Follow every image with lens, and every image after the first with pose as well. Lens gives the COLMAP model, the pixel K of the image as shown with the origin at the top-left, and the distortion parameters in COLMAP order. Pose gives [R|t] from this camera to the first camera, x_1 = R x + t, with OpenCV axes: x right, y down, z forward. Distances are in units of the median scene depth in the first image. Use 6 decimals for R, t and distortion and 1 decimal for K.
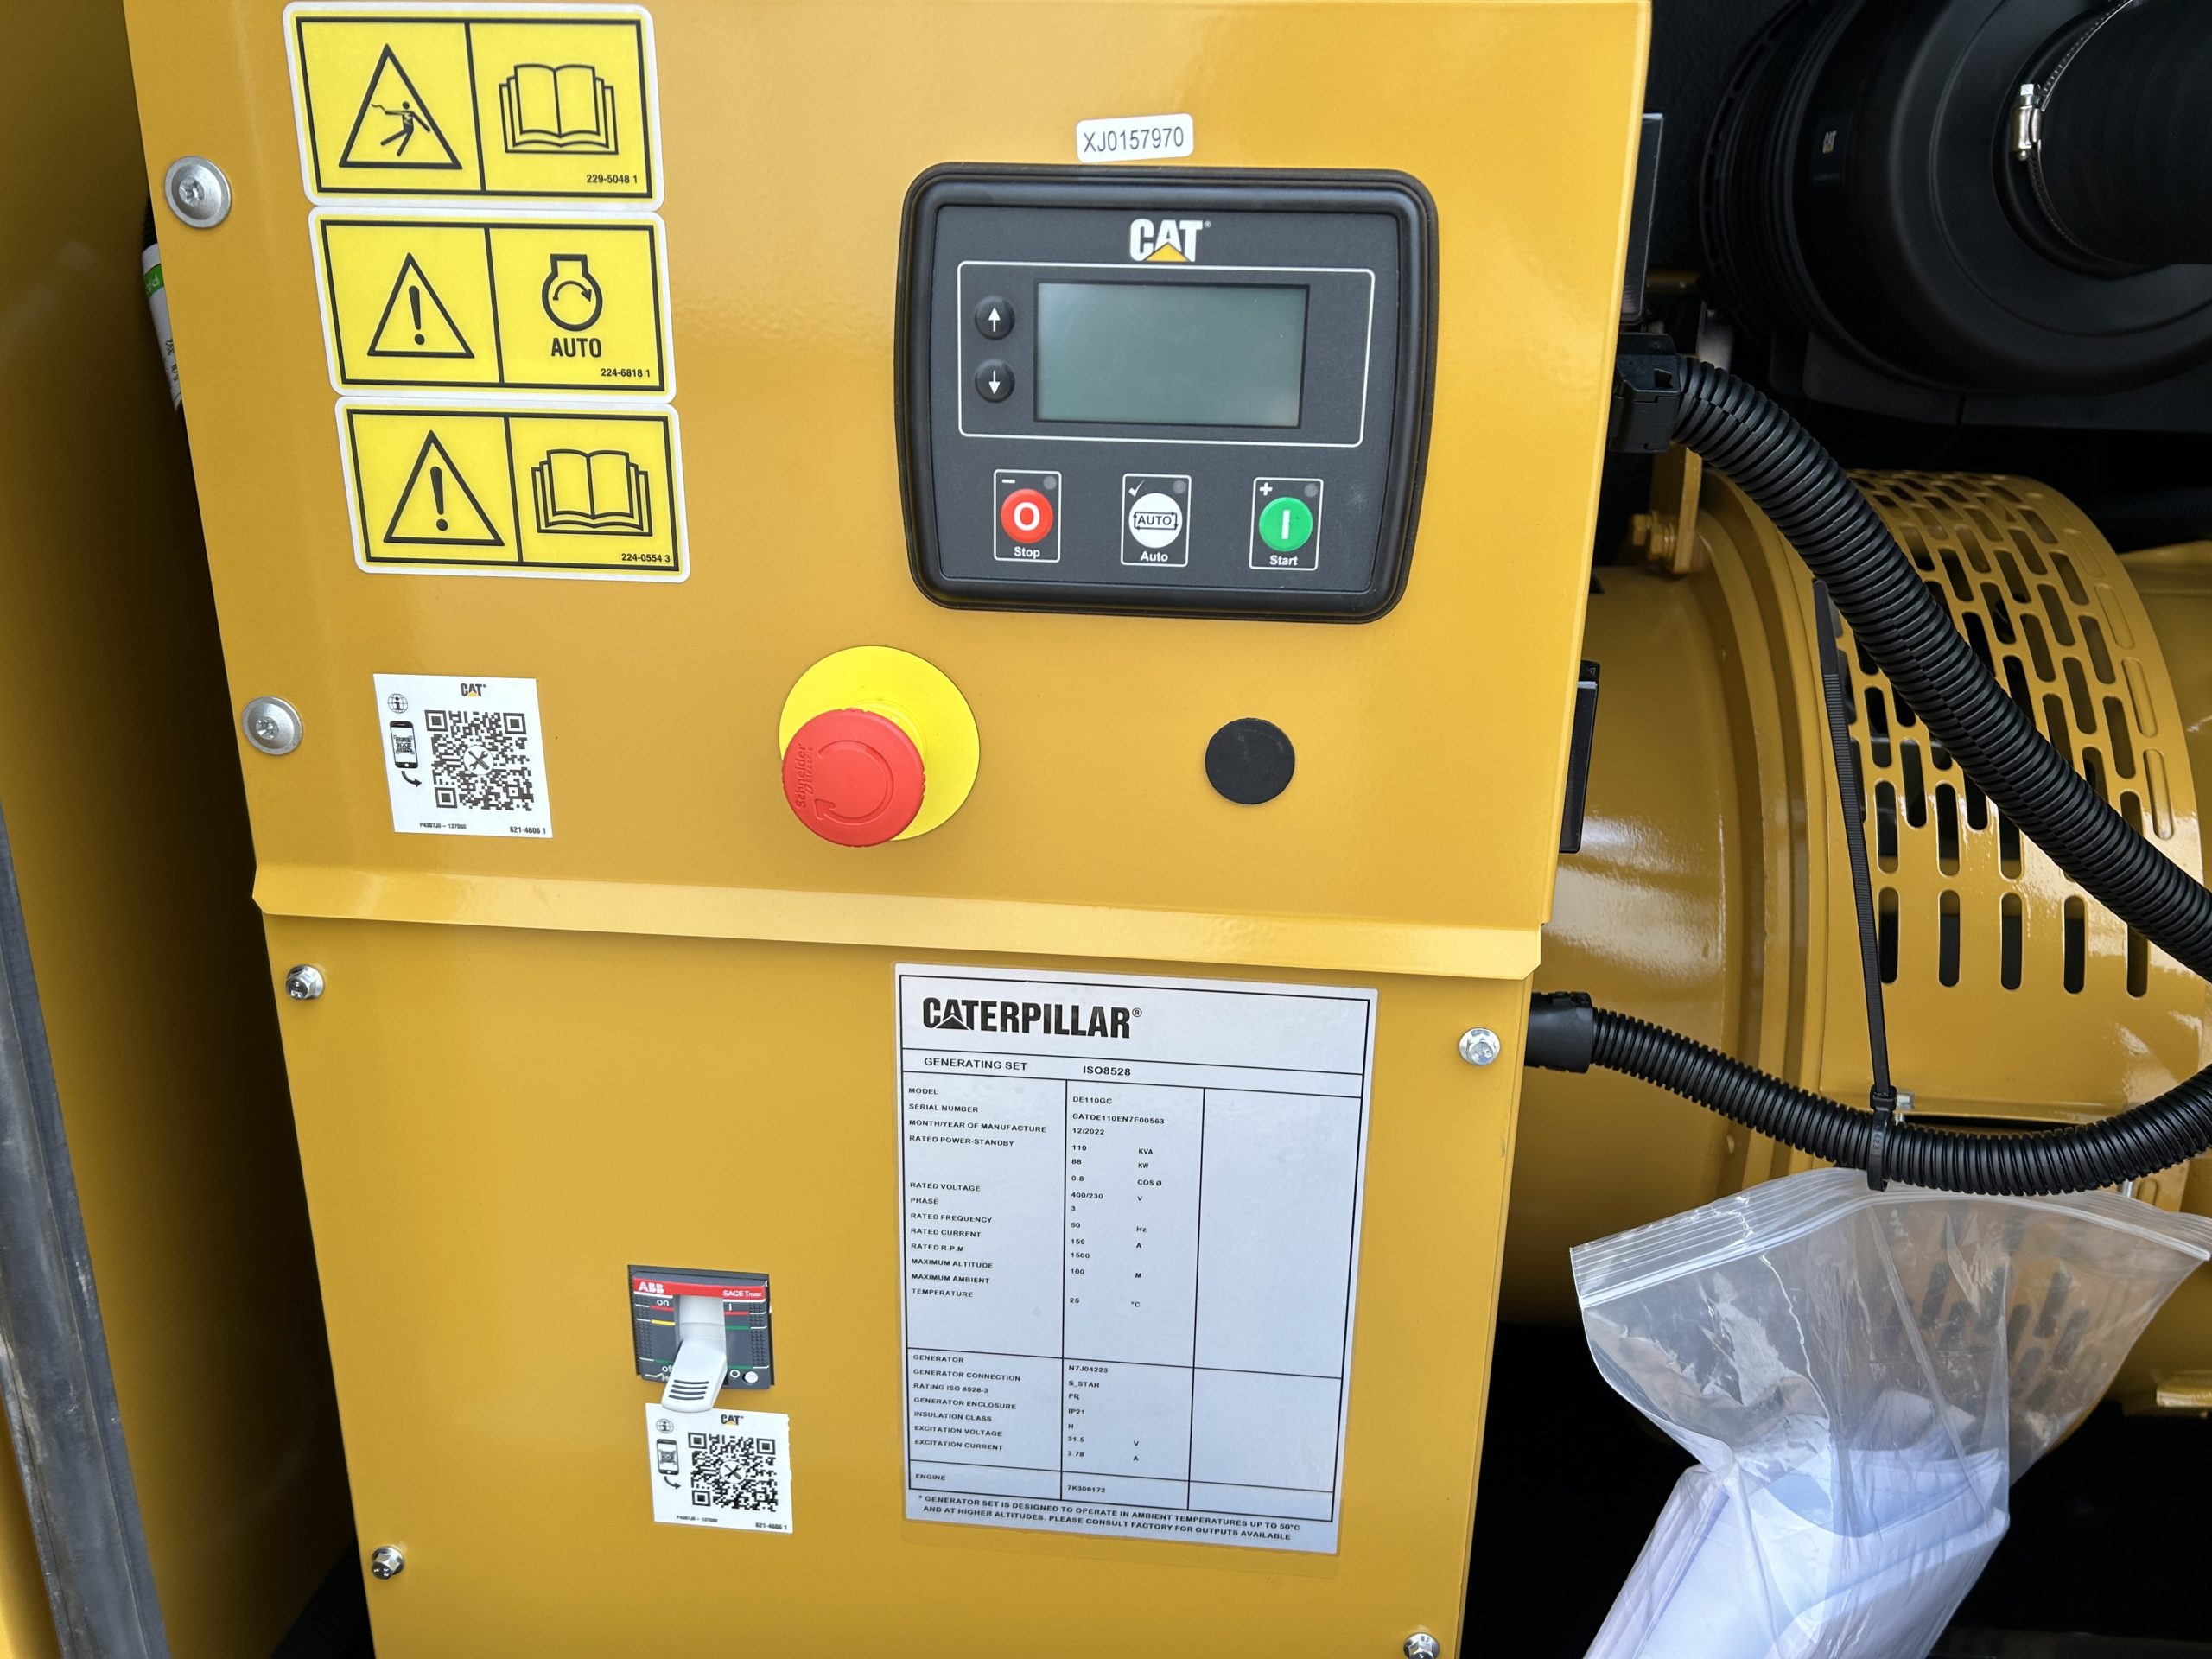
lens RADIAL K [[1655.1, 0, 1145.9], [0, 1655.1, 829.2], [0, 0, 1]] dist [0.050511, -0.044619]
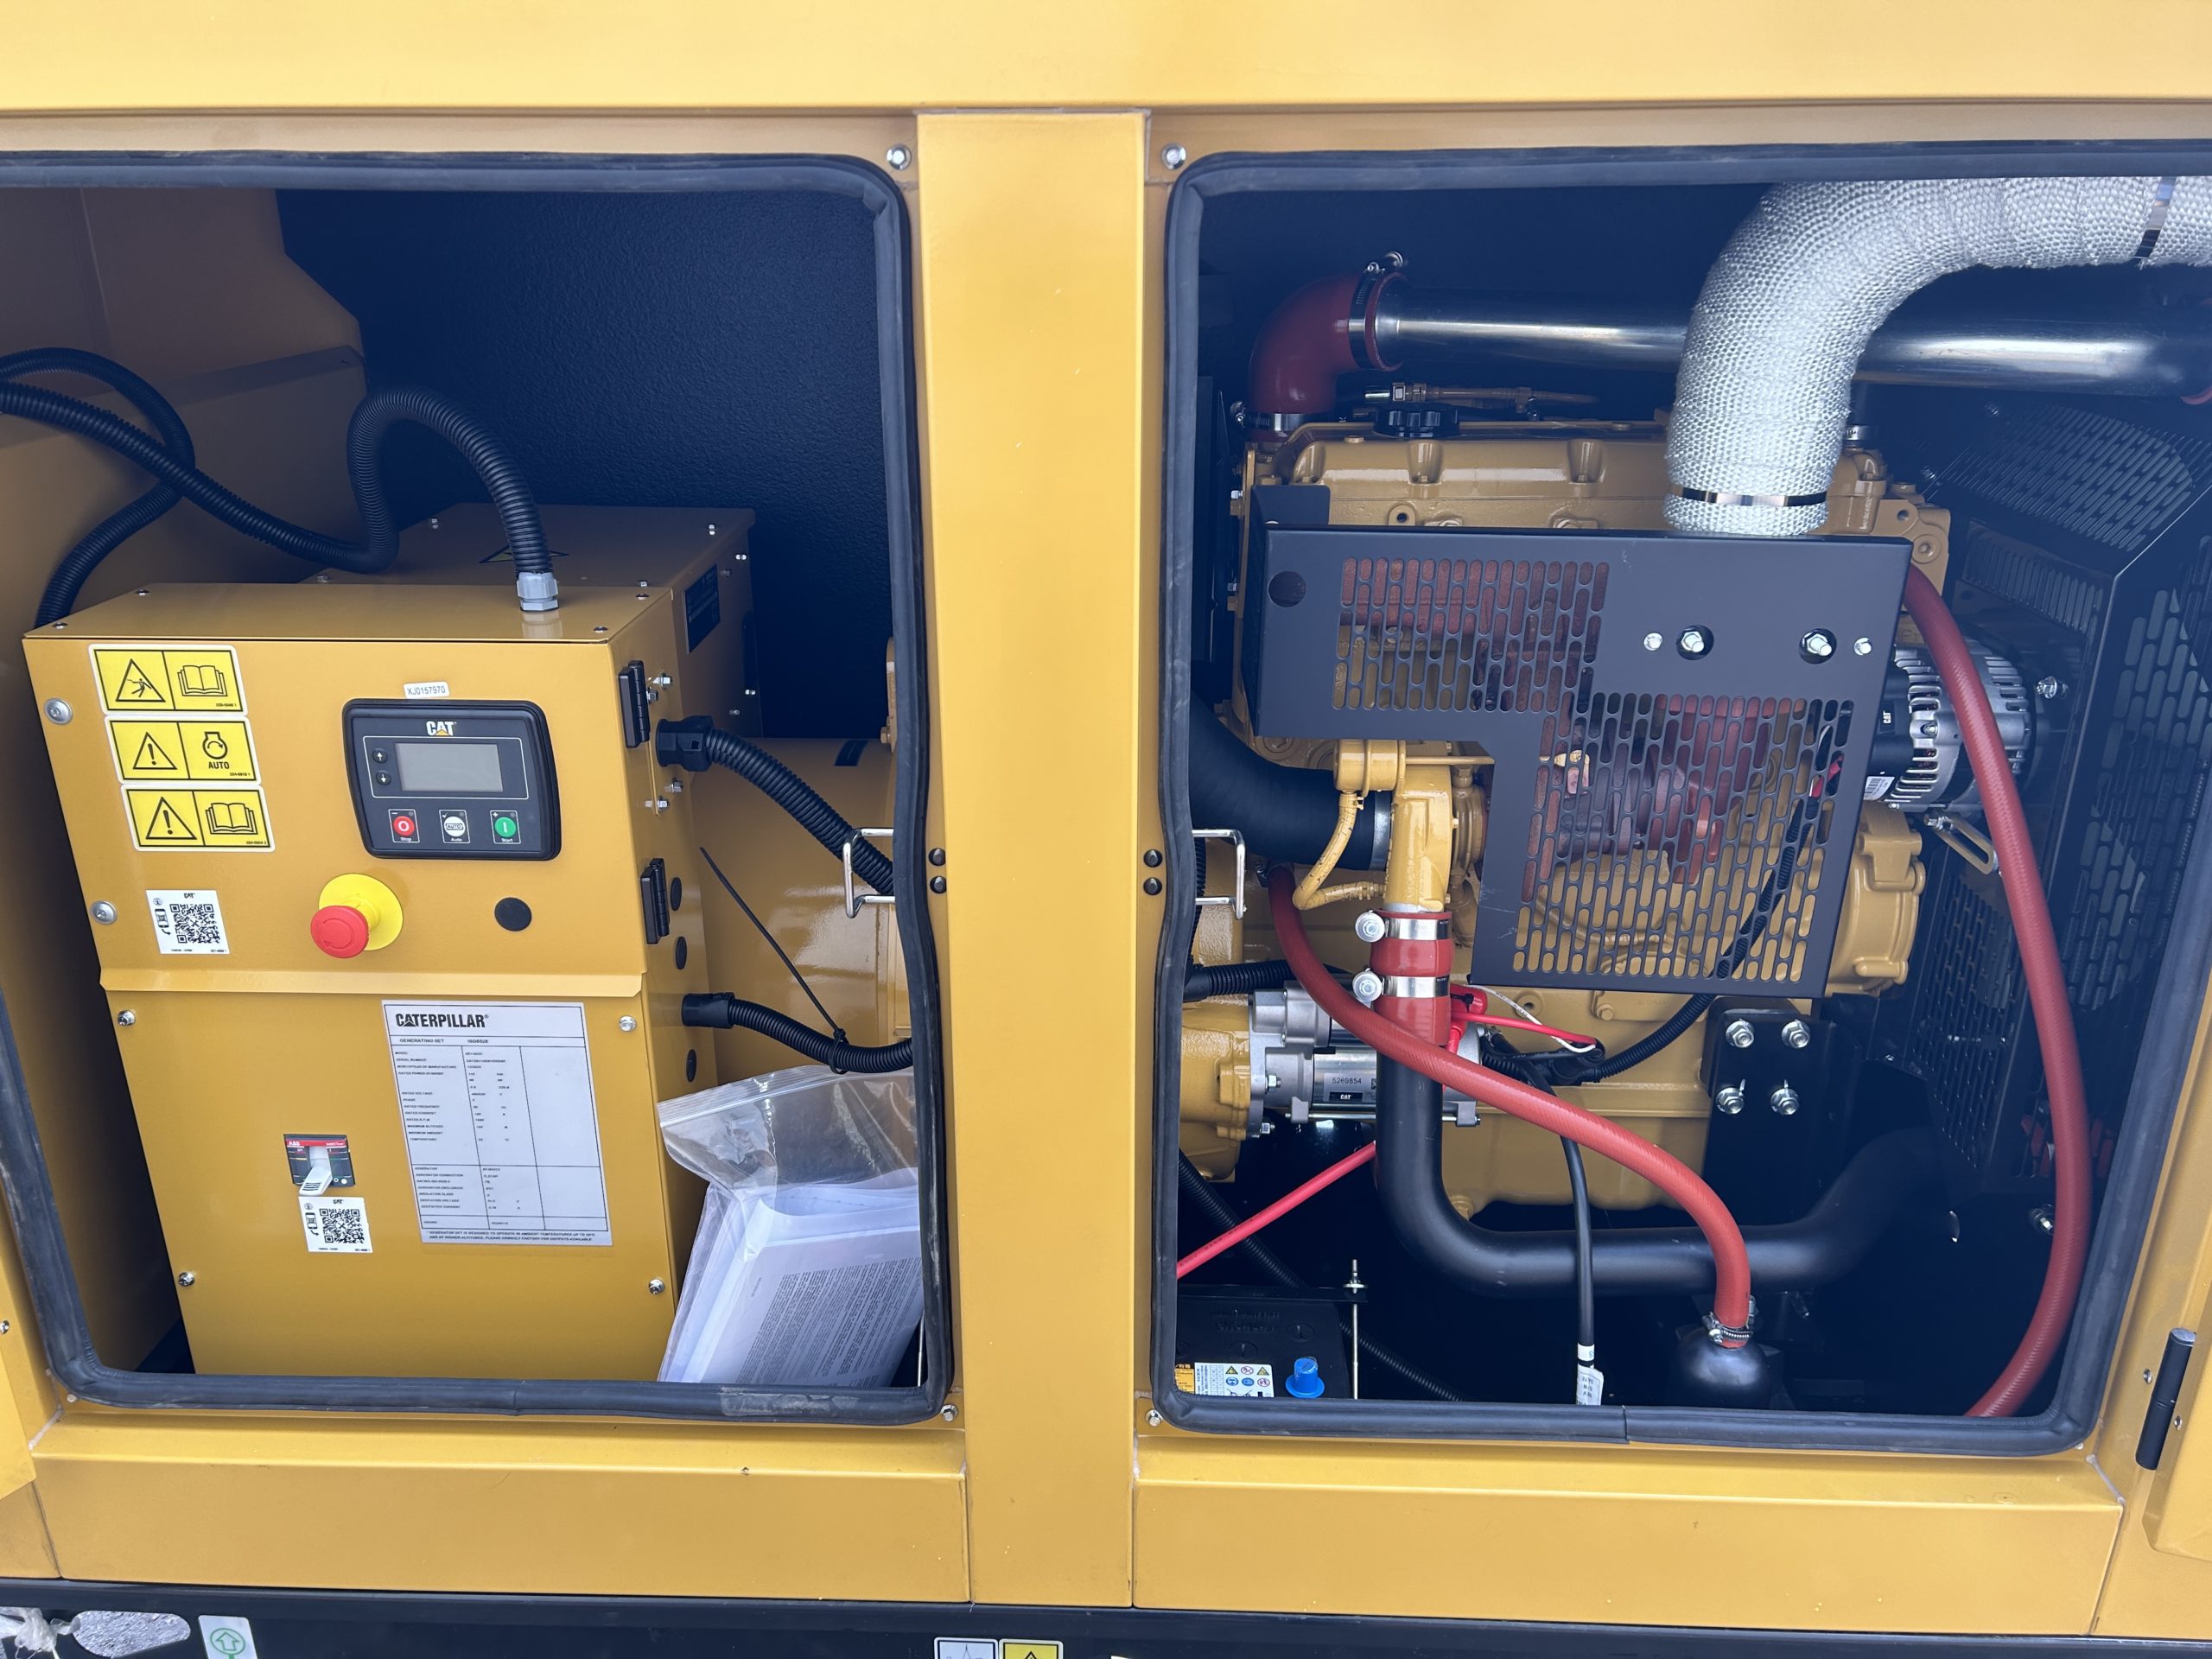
lens RADIAL K [[1675.6, 0, 1106.0], [0, 1675.6, 829.5], [0, 0, 1]] dist [0.002564, 0.063326]
pose [[0.998644, -0.040954, 0.032137, 0.800775], [0.039519, 0.998245, 0.044103, -0.223502], [-0.033887, -0.042773, 0.998510, -1.394718]]
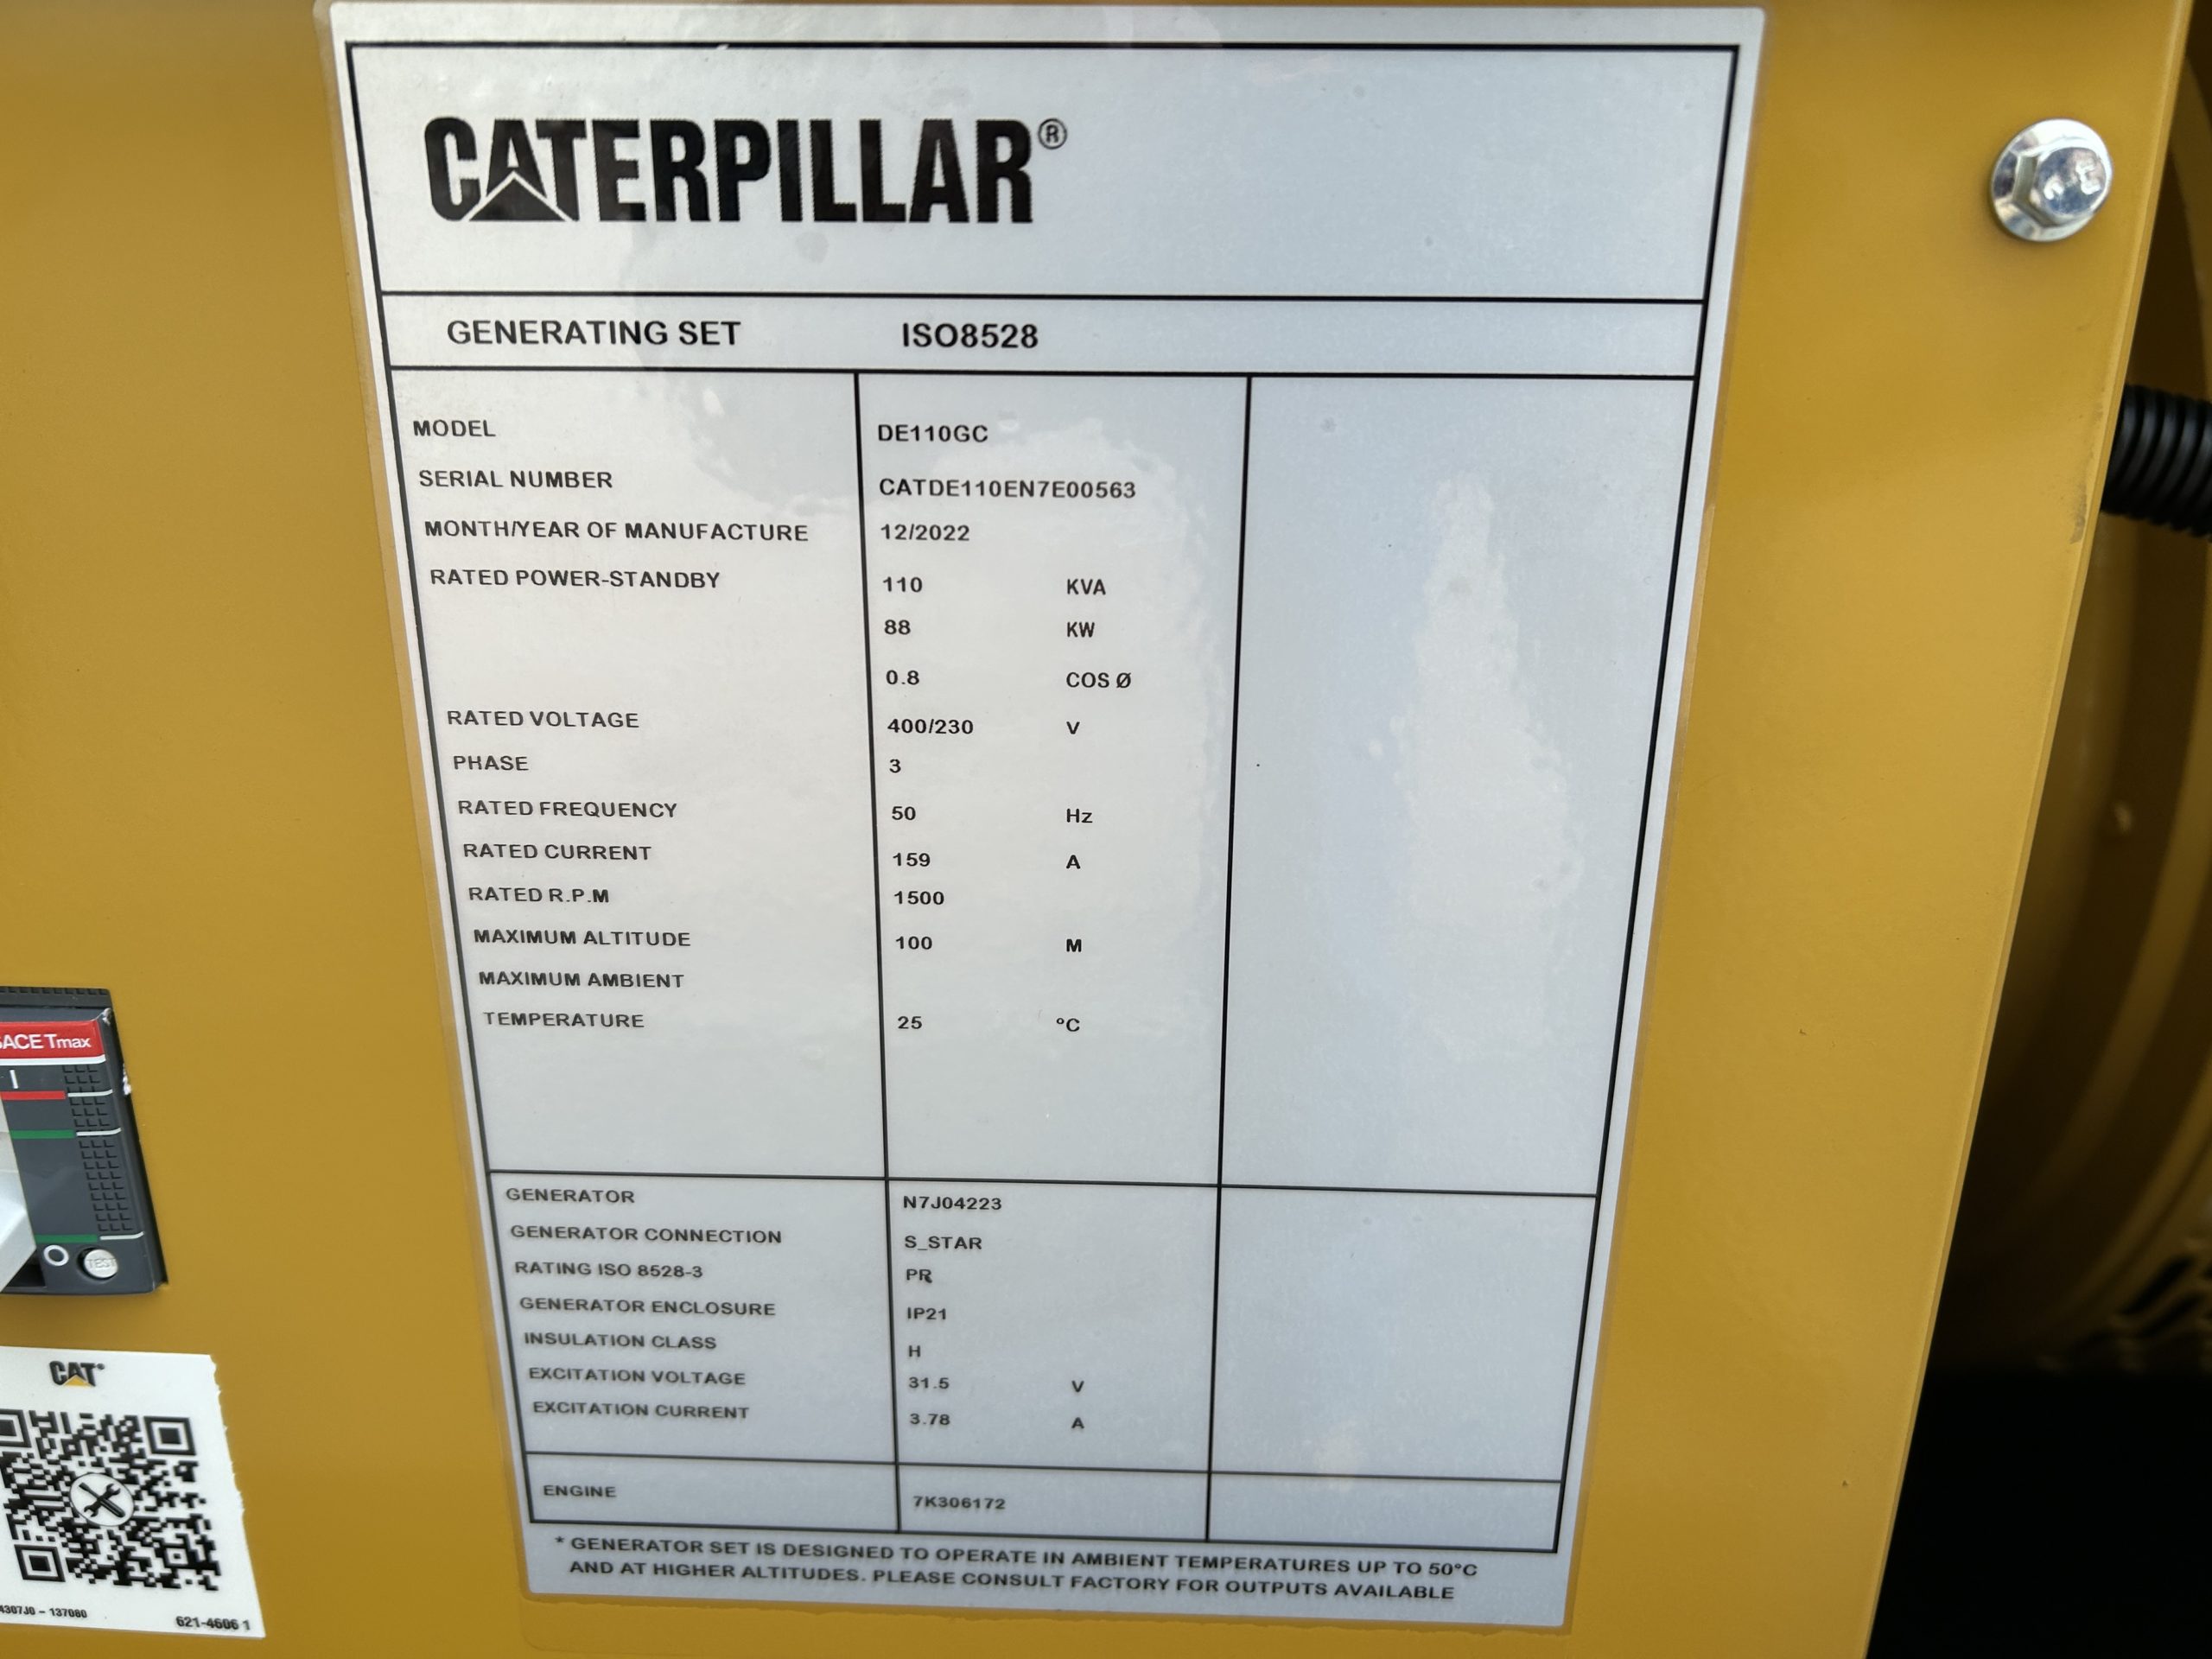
lens RADIAL K [[1720.5, 0, 1106.0], [0, 1720.5, 829.5], [0, 0, 1]] dist [0.051791, -0.067589]
pose [[0.998657, -0.031274, 0.041300, -0.013187], [0.030365, 0.999287, 0.022460, 0.242144], [-0.041973, -0.021175, 0.998894, 0.629013]]
